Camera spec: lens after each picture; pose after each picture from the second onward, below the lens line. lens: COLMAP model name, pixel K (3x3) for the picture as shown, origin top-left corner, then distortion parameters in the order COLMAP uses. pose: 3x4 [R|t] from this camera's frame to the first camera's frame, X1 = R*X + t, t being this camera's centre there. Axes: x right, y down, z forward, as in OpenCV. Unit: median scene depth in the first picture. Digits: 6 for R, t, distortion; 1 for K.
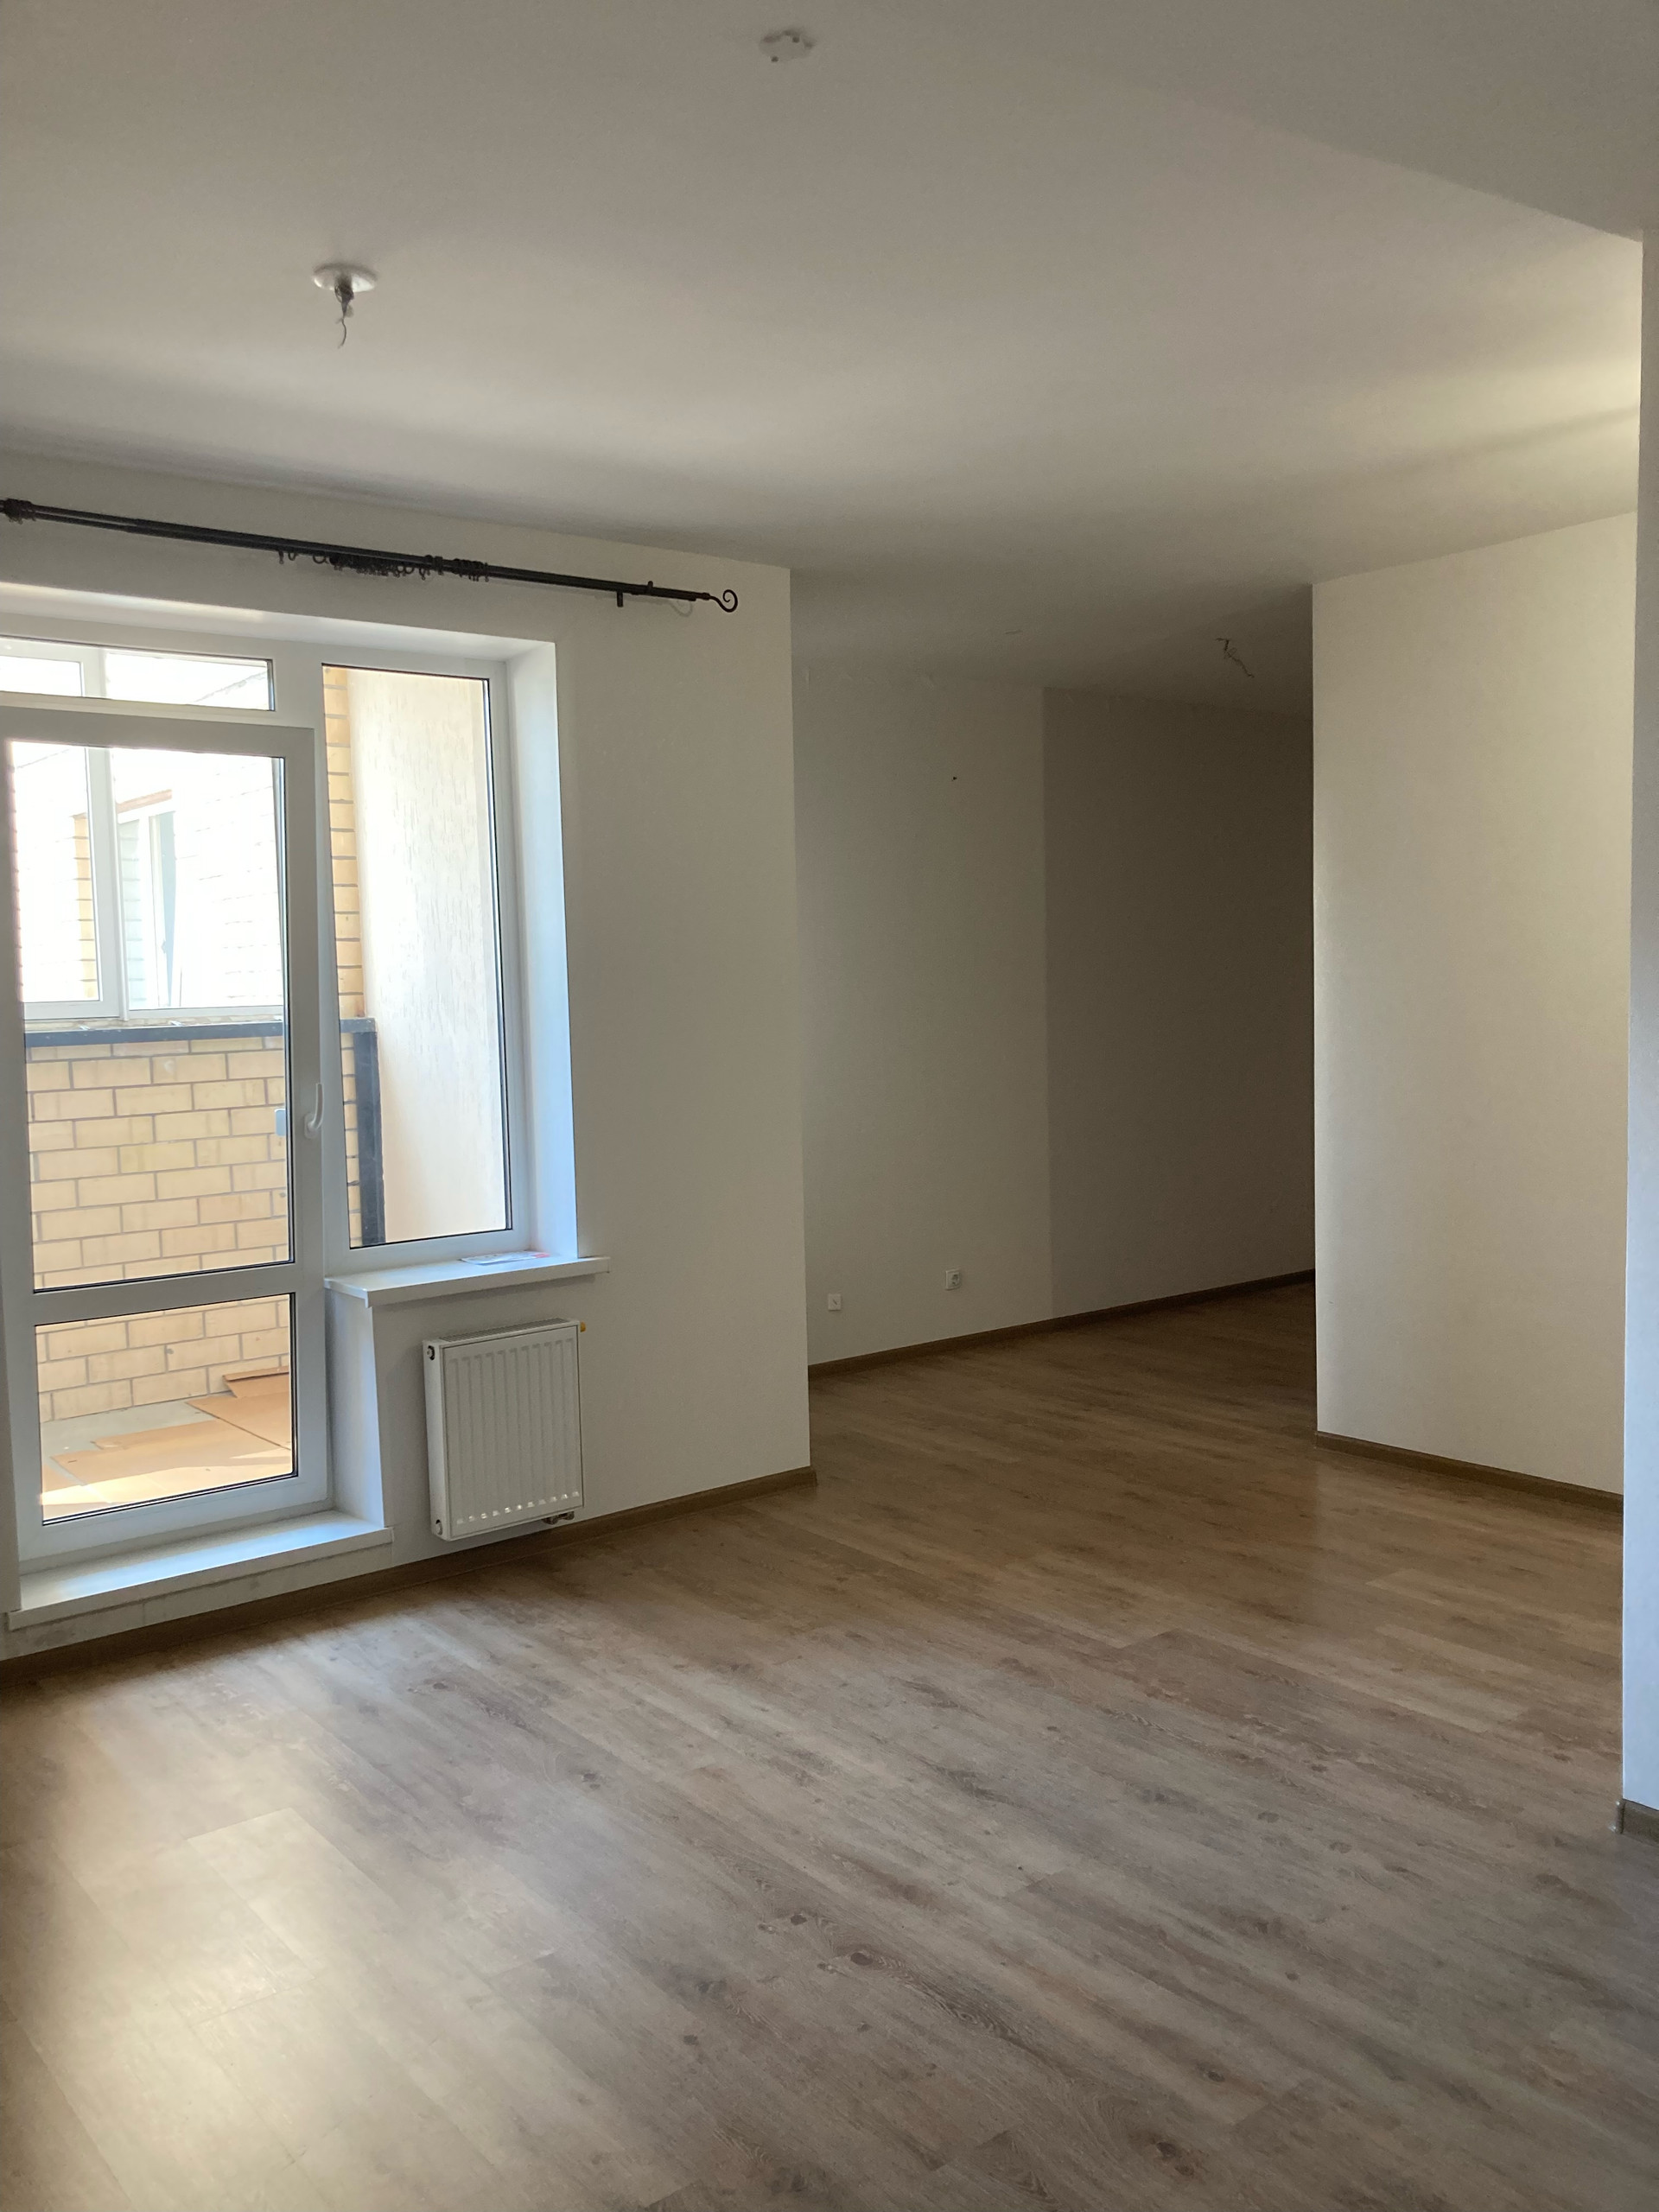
lens RADIAL K [[1816.6, 0, 843.0], [0, 1816.6, 1105.9], [0, 0, 1]] dist [0.018015, 0.004809]
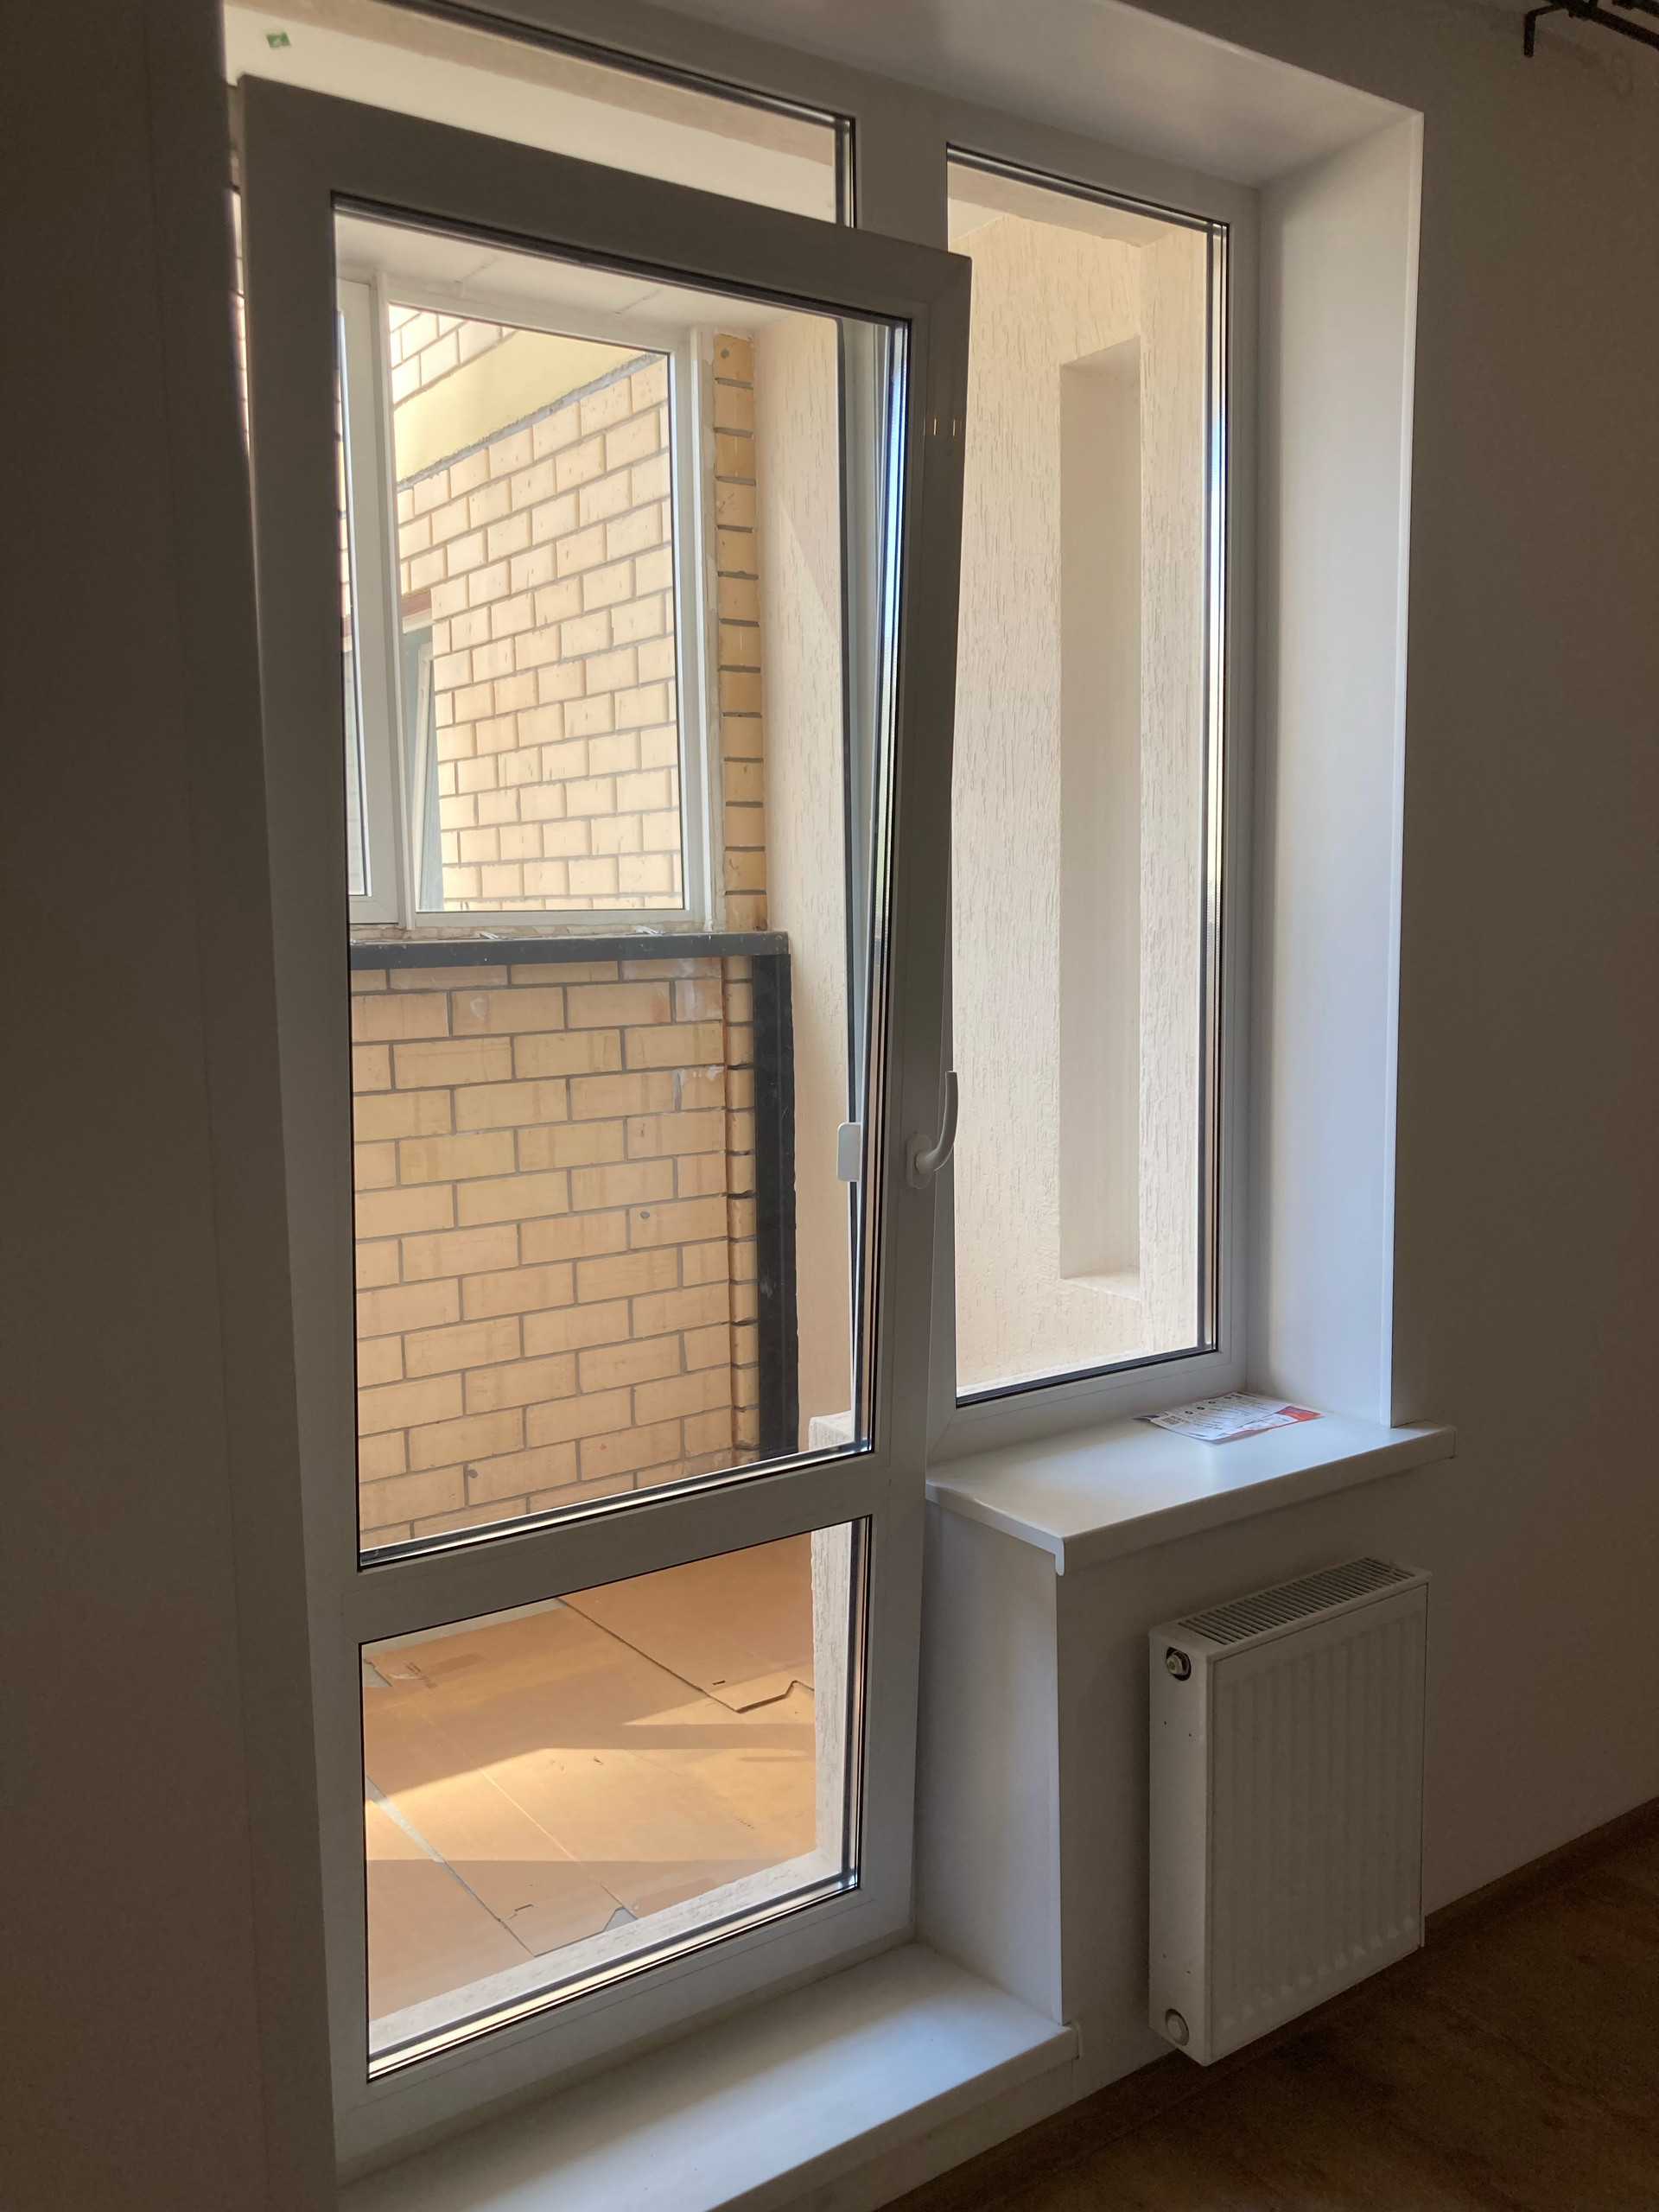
lens RADIAL K [[1816.6, 0, 850.6], [0, 1816.6, 1100.6], [0, 0, 1]] dist [0.018015, 0.004809]
pose [[0.998324, 0.017416, -0.055195, -0.263507], [-0.015237, 0.999097, 0.039659, -0.020433], [0.055836, -0.038752, 0.997688, 0.501834]]
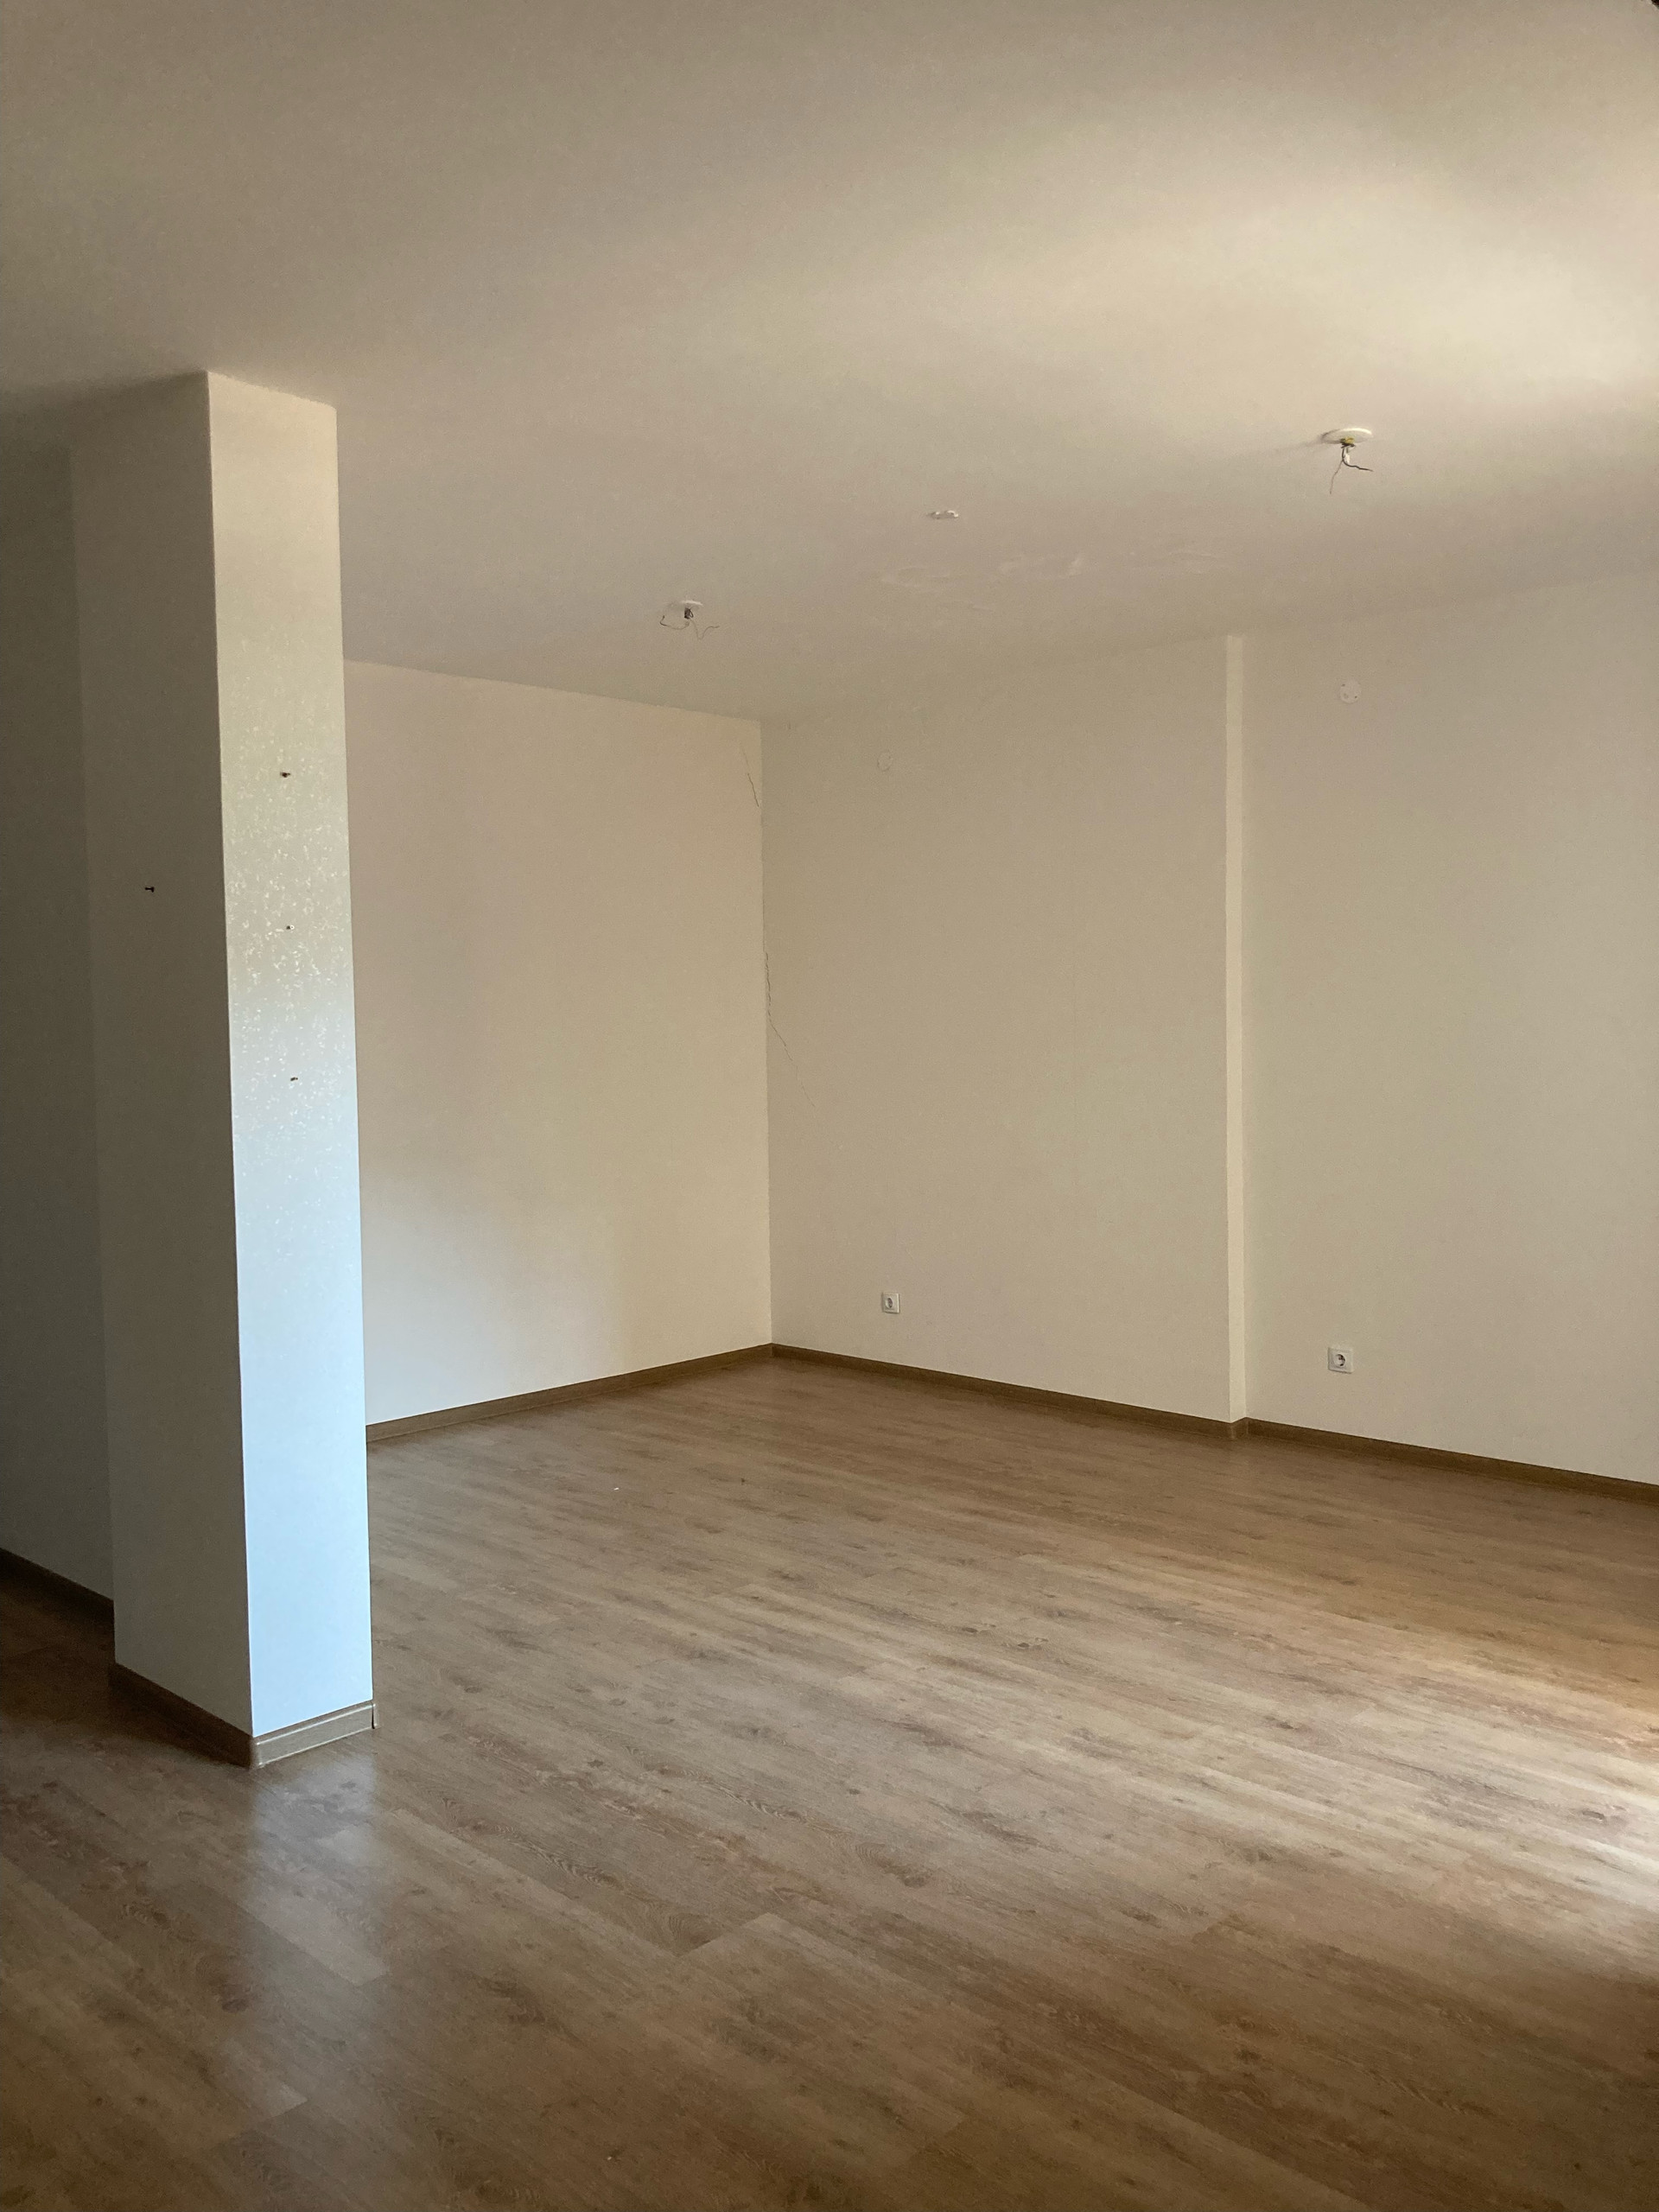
lens RADIAL K [[1816.6, 0, 830.8], [0, 1816.6, 1065.5], [0, 0, 1]] dist [0.018015, 0.004809]
pose [[-0.991284, 0.044289, -0.124077, 0.203433], [0.031501, 0.994162, 0.103193, -0.111961], [0.127923, 0.098385, -0.986892, 1.695012]]
